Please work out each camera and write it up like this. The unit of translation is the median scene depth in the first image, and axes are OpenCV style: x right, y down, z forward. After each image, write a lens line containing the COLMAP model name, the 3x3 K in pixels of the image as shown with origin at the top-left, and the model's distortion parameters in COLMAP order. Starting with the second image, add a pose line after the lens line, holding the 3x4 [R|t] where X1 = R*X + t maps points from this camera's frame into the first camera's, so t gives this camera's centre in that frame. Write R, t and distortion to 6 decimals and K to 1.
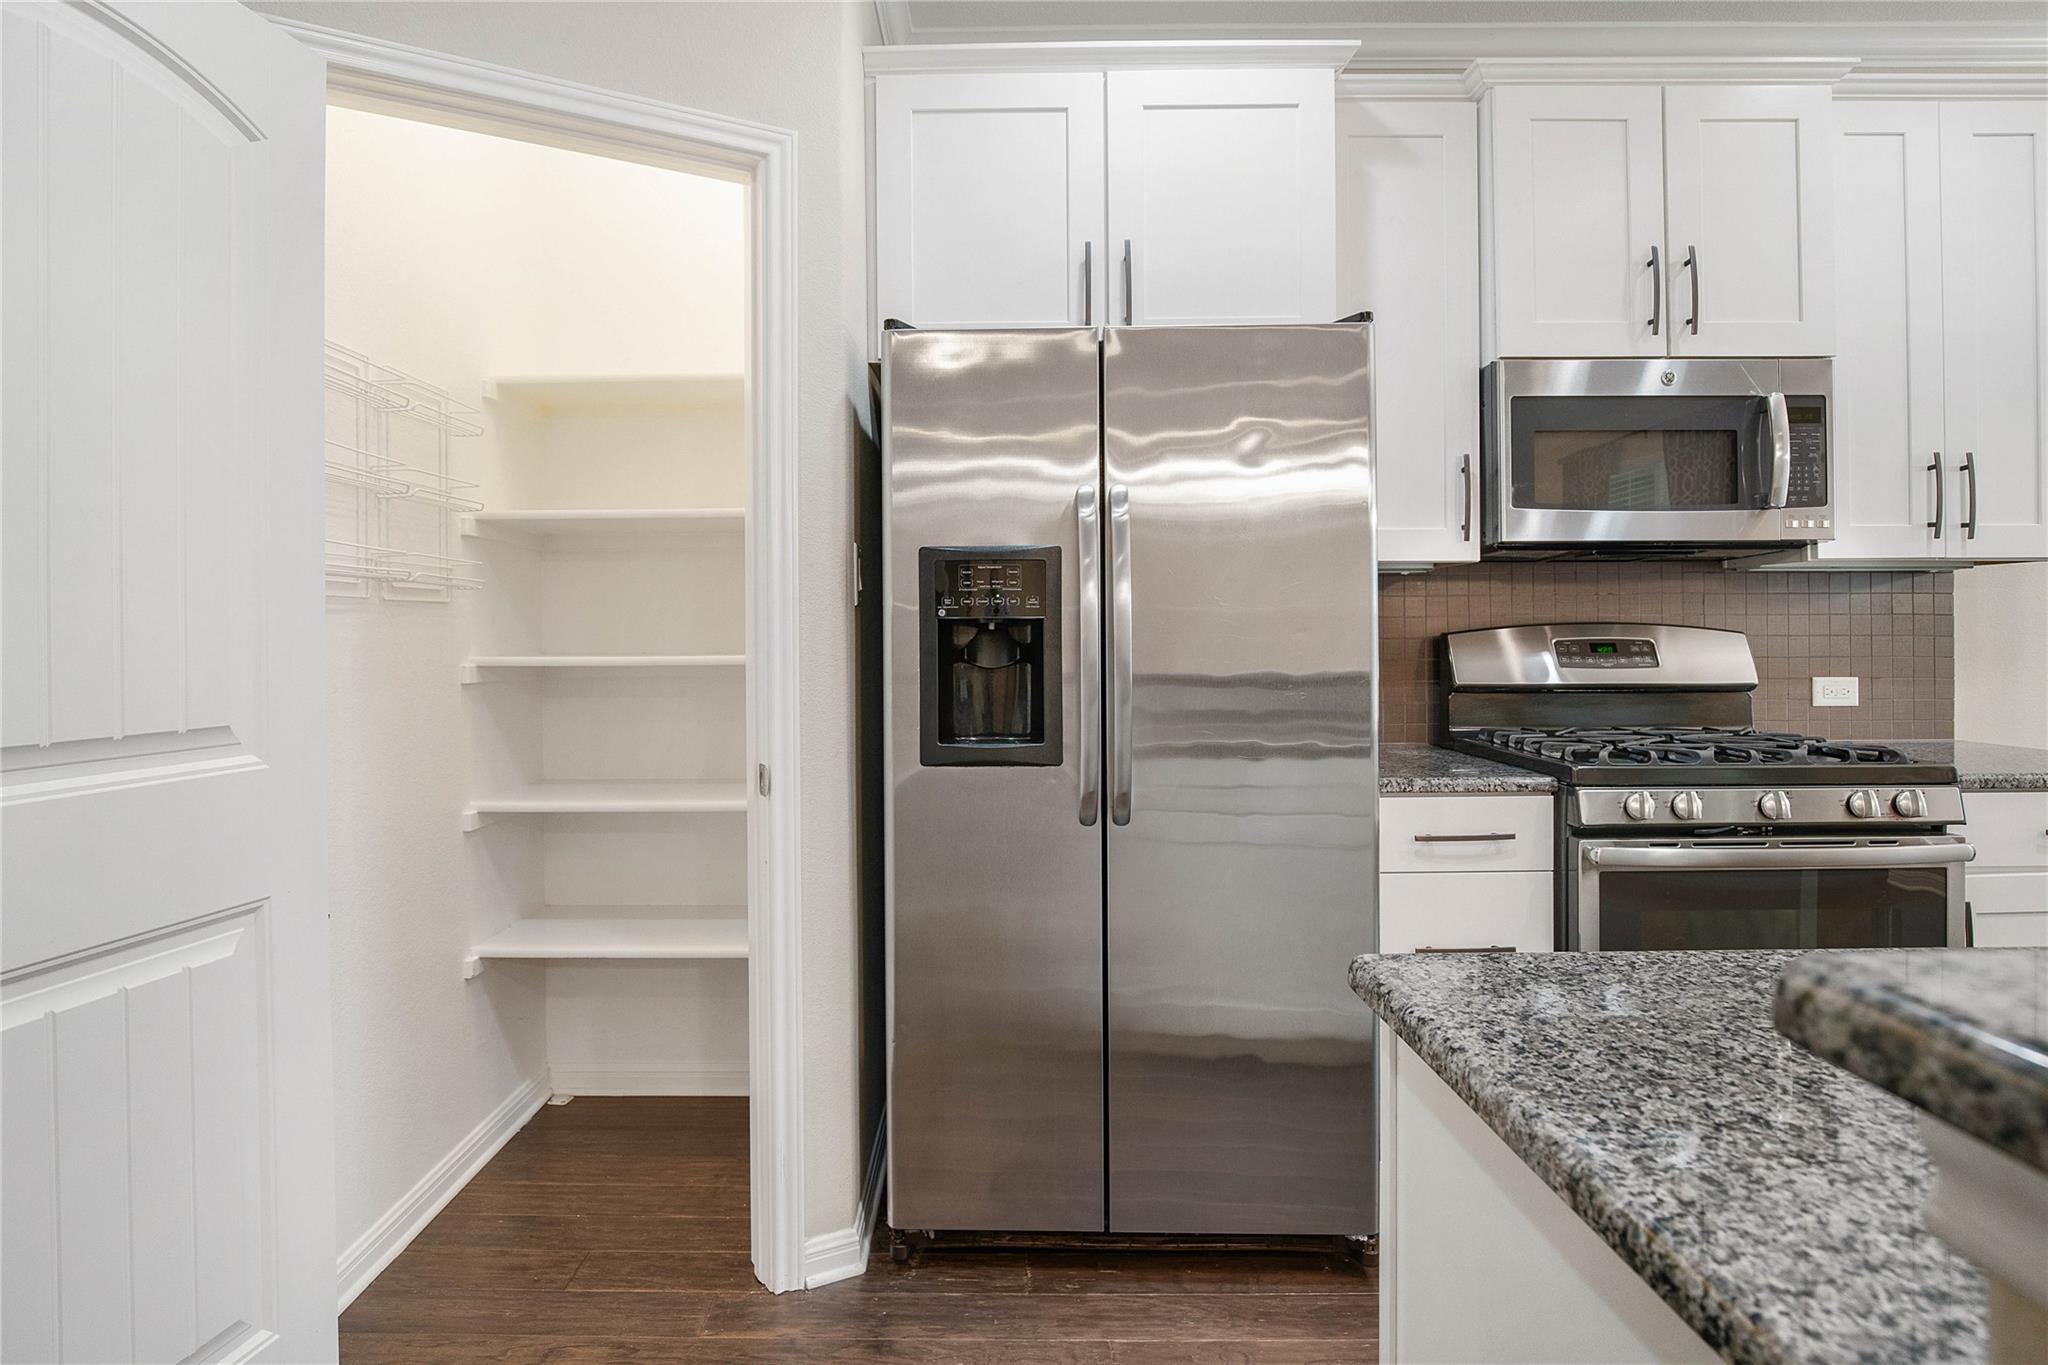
lens RADIAL K [[1048.3, 0, 994.5], [0, 1048.3, 632.7], [0, 0, 1]] dist [-0.020858, 0.001463]
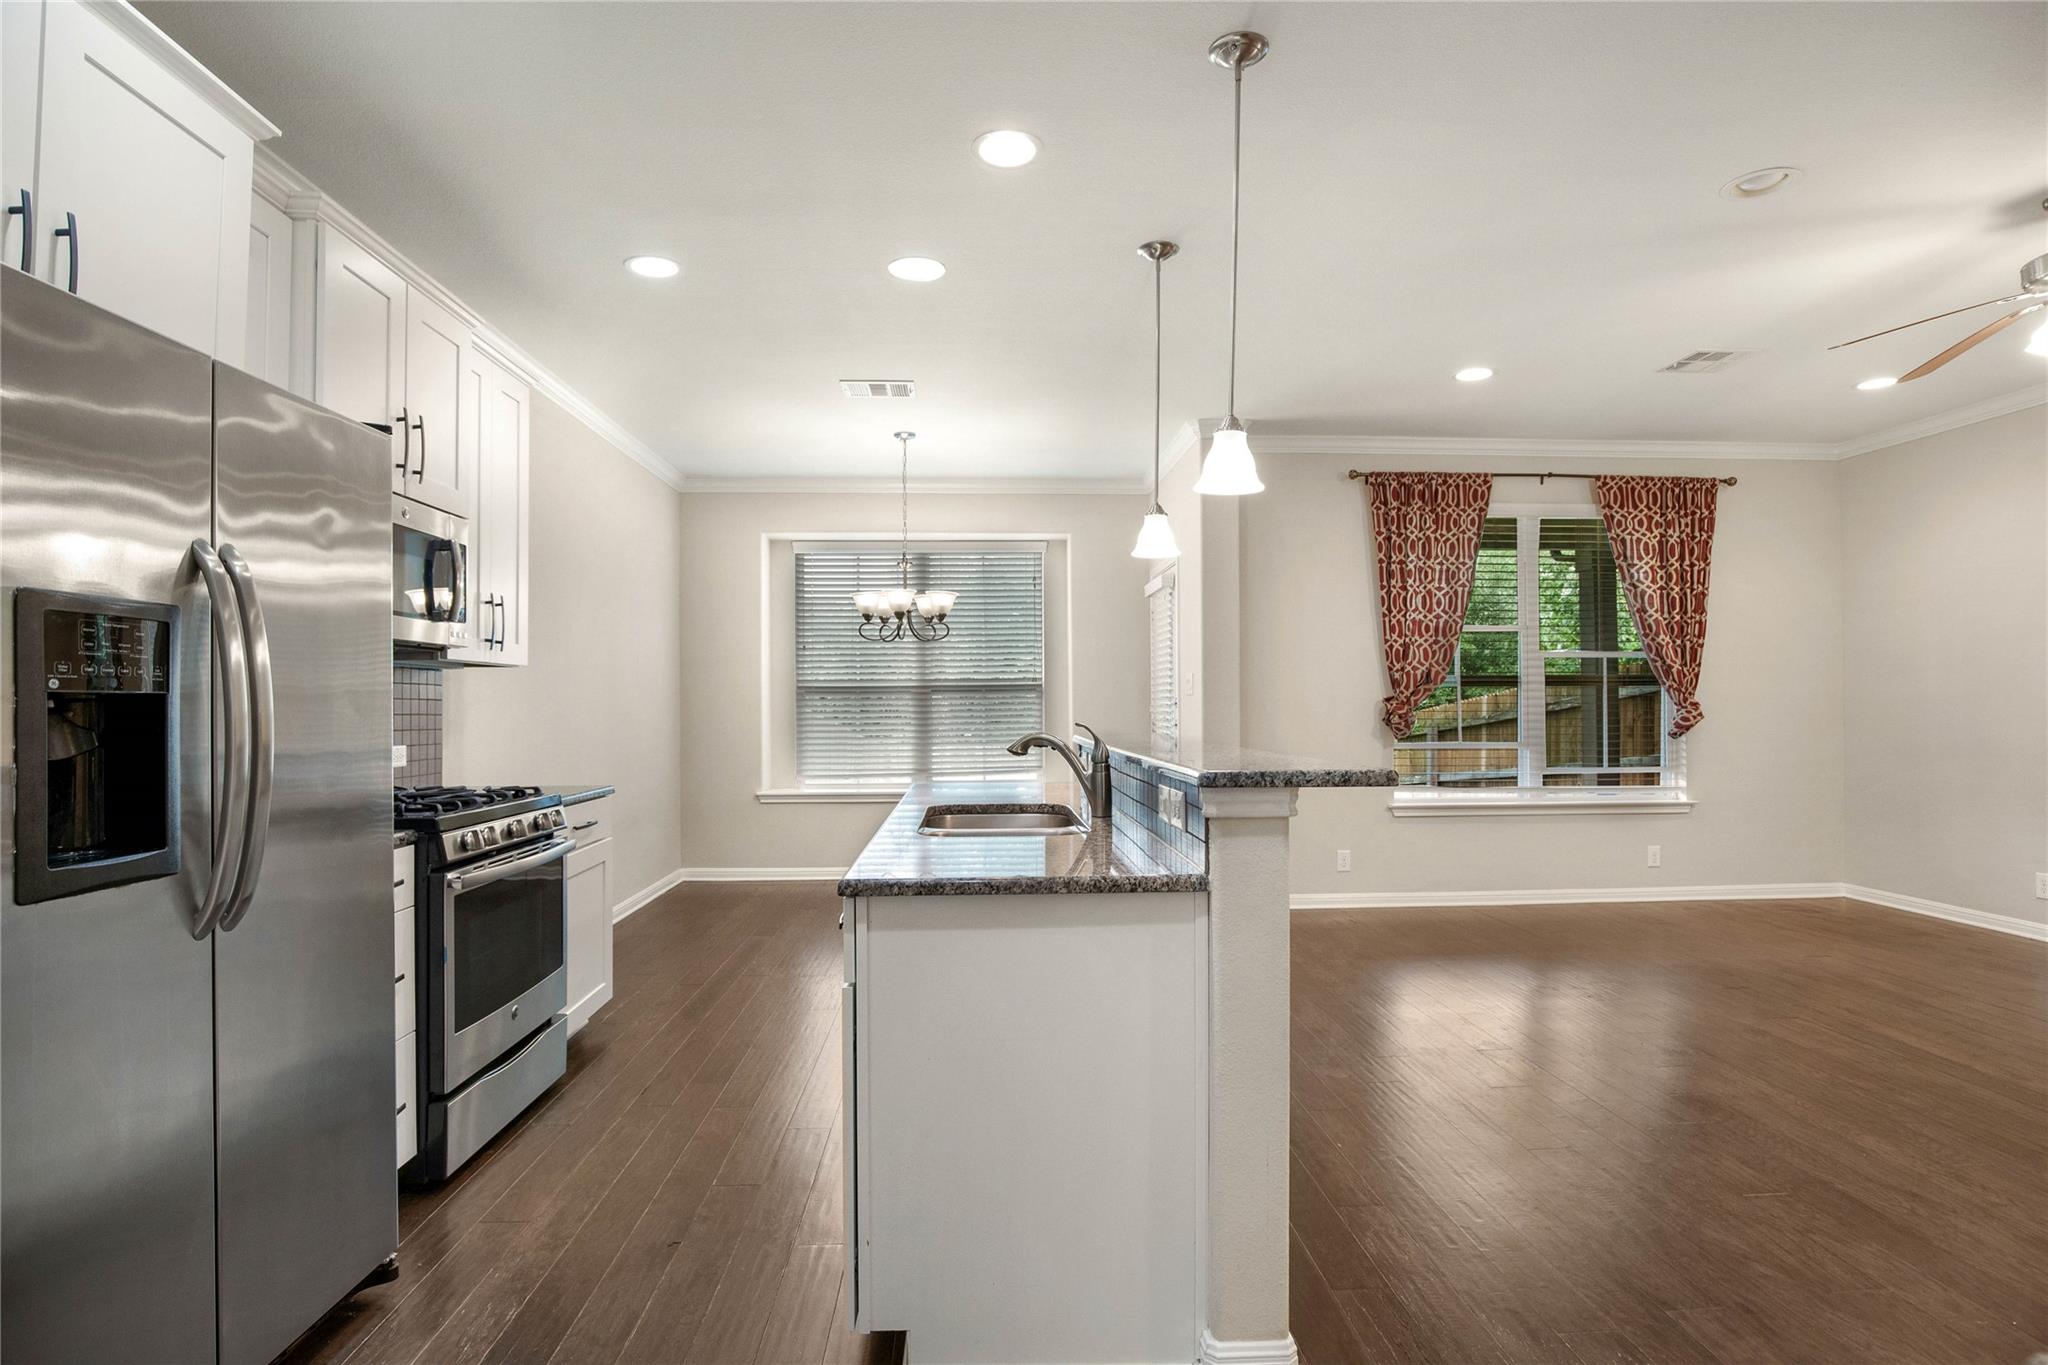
lens RADIAL K [[1048.3, 0, 1029.8], [0, 1048.3, 683.2], [0, 0, 1]] dist [-0.020858, 0.001463]
pose [[-0.060479, 0.026345, 0.997822, -0.670401], [0.005334, 0.999646, -0.026070, 0.002198], [-0.998155, 0.003746, -0.060598, 0.321454]]
